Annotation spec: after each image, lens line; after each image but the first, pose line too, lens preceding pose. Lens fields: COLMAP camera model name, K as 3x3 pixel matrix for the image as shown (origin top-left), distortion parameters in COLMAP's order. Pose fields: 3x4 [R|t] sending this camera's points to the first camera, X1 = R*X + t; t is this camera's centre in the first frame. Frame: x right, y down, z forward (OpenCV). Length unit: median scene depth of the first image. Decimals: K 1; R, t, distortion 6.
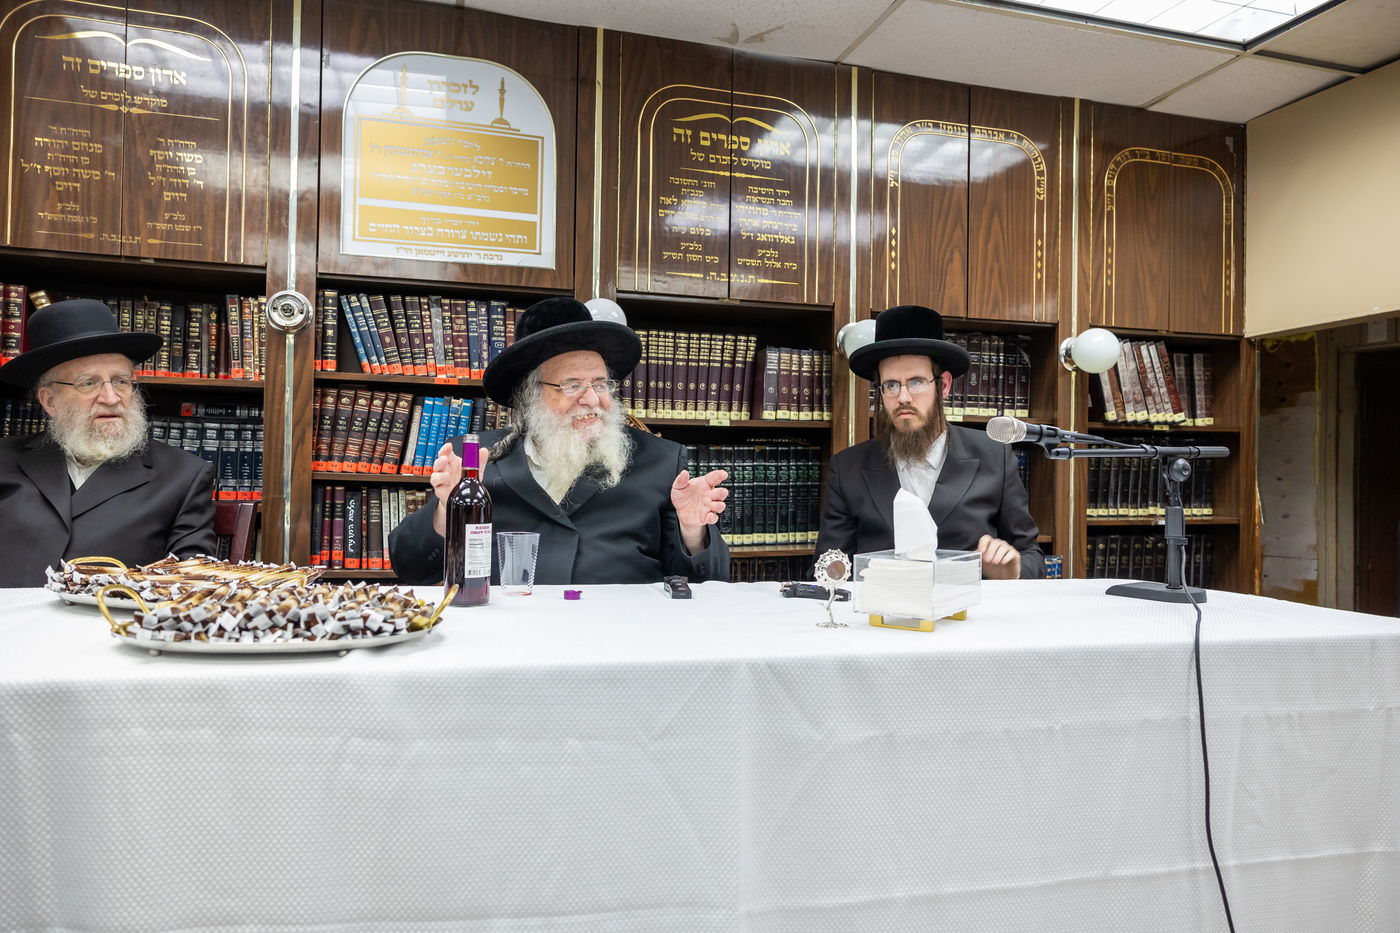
lens RADIAL K [[954.5, 0, 695.3], [0, 954.5, 473.8], [0, 0, 1]] dist [0.002450, 0.004790]
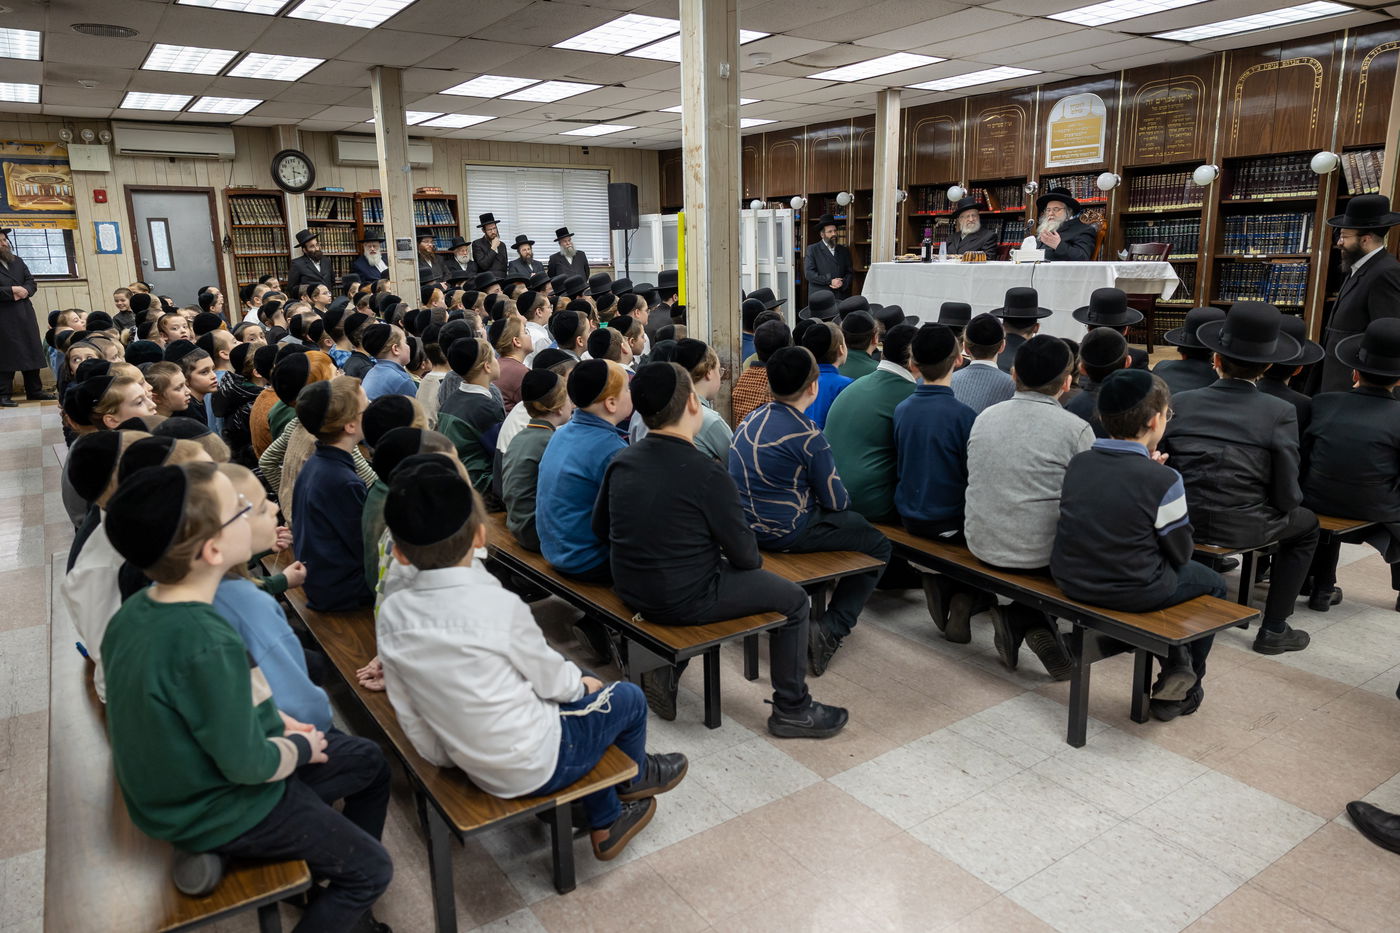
lens RADIAL K [[954.5, 0, 695.3], [0, 954.5, 473.8], [0, 0, 1]] dist [0.002450, 0.004790]
pose [[0.307678, 0.198090, -0.930642, 2.287668], [0.035612, 0.975006, 0.219306, 0.030515], [0.950824, -0.100617, 0.292933, -1.102929]]
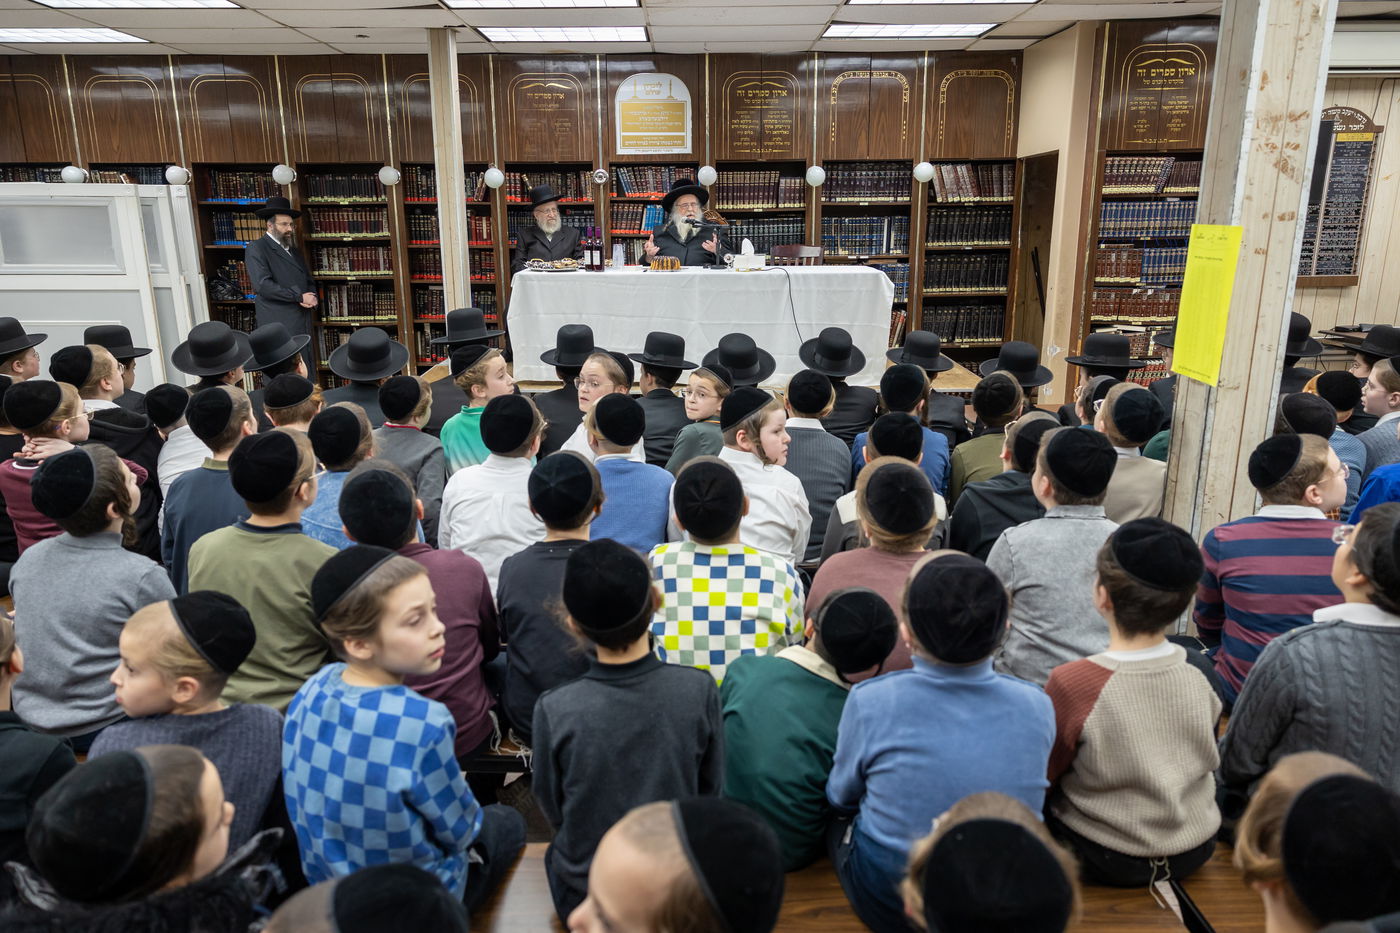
lens RADIAL K [[954.5, 0, 695.3], [0, 954.5, 473.8], [0, 0, 1]] dist [0.002450, 0.004790]
pose [[0.959510, 0.053203, -0.276605, 0.616516], [0.024086, 0.962906, 0.268761, -0.066308], [0.280643, -0.264541, 0.922636, -1.613739]]
